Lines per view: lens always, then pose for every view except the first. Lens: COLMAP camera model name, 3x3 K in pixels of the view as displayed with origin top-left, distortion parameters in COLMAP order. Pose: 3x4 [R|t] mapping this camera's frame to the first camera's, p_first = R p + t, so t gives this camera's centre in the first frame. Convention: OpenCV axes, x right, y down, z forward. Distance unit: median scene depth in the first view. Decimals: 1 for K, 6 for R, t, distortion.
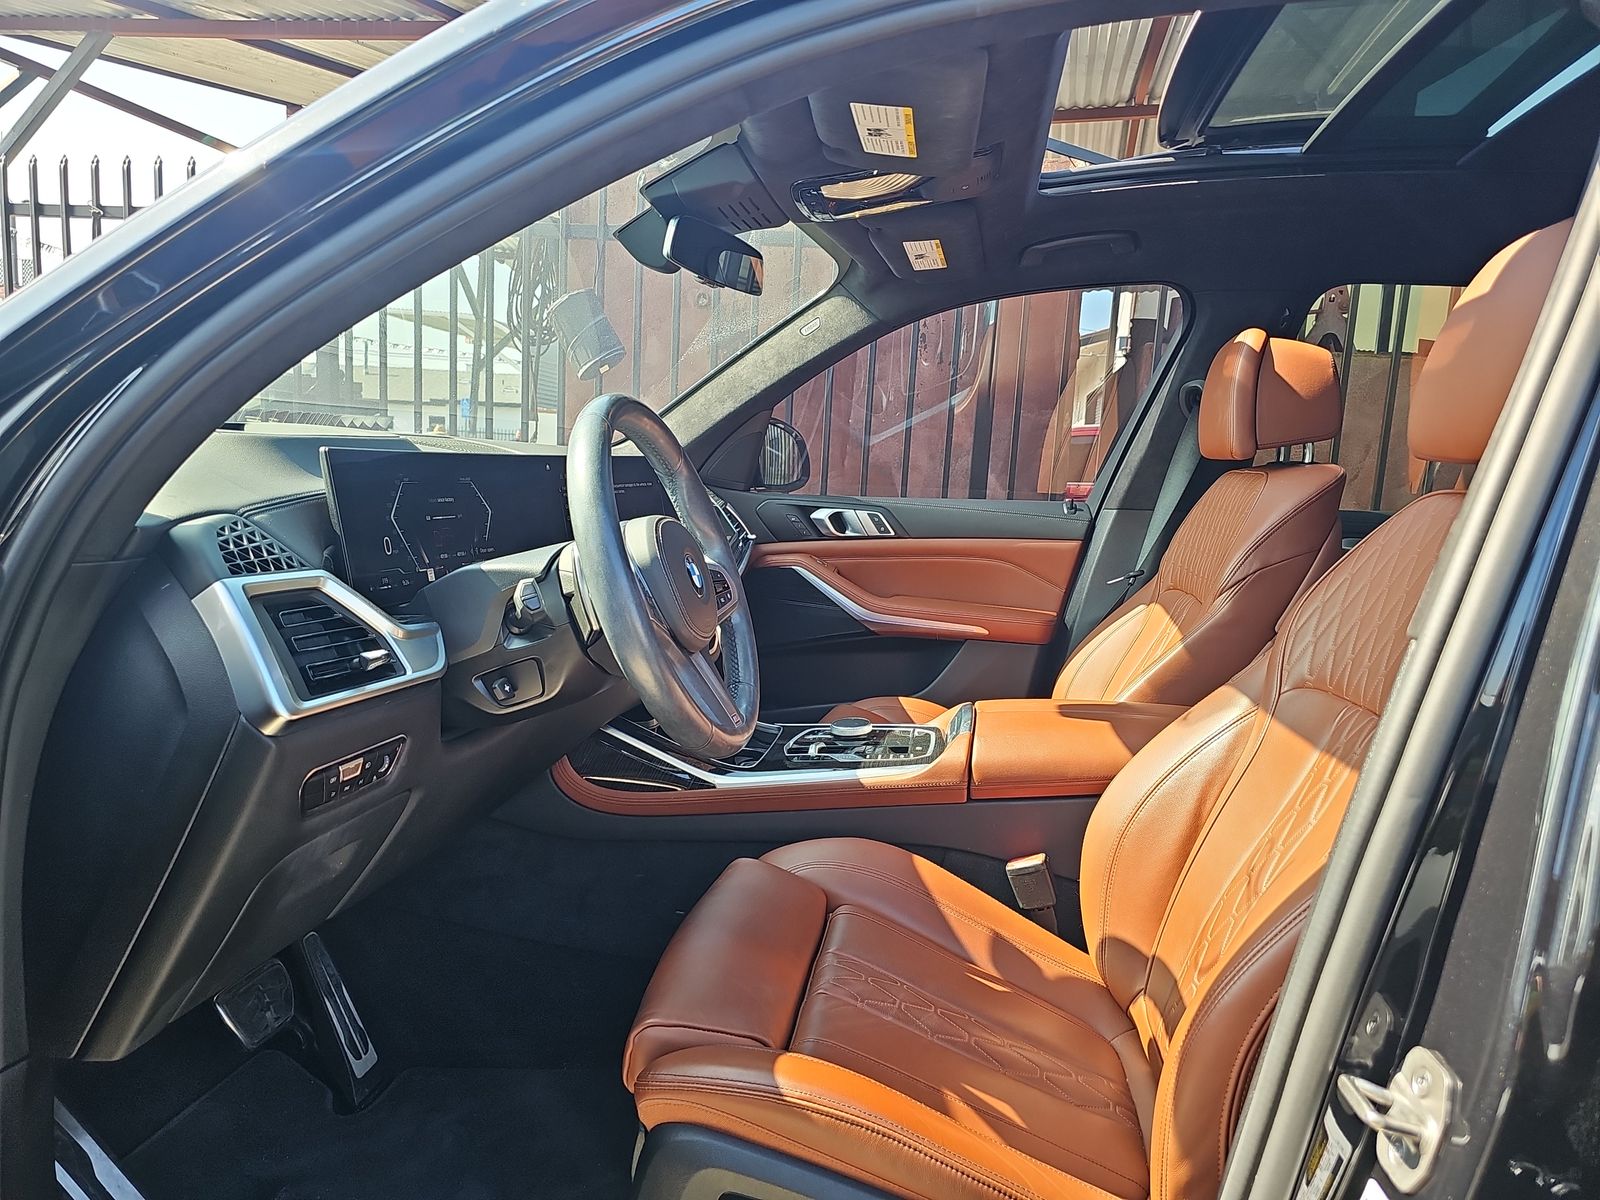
lens RADIAL K [[1114.1, 0, 819.3], [0, 1114.1, 616.7], [0, 0, 1]] dist [0.036099, -0.001290]
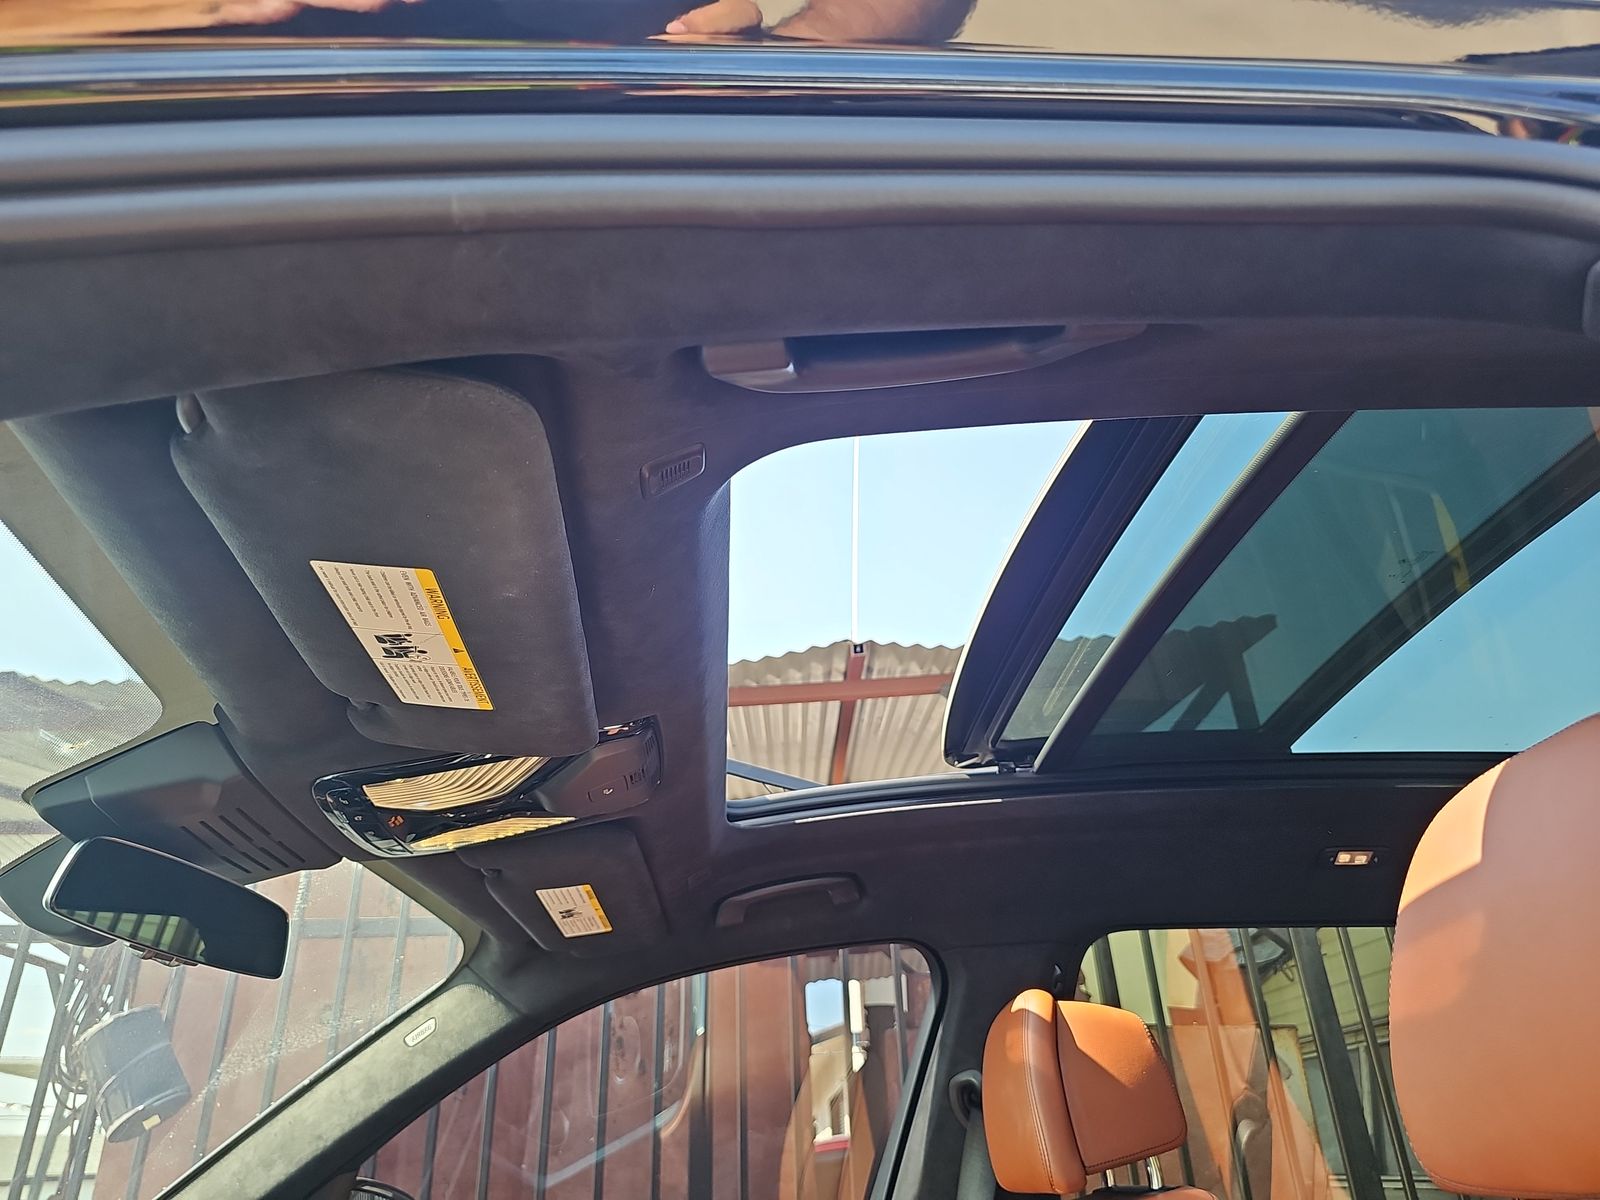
lens RADIAL K [[1092.4, 0, 800.0], [0, 1092.4, 600.0], [0, 0, 1]] dist [0.050461, -0.066337]
pose [[0.975644, 0.014107, 0.218904, 0.068605], [0.117976, 0.807568, -0.577855, -0.057724], [-0.184932, 0.589606, 0.786234, 0.276774]]
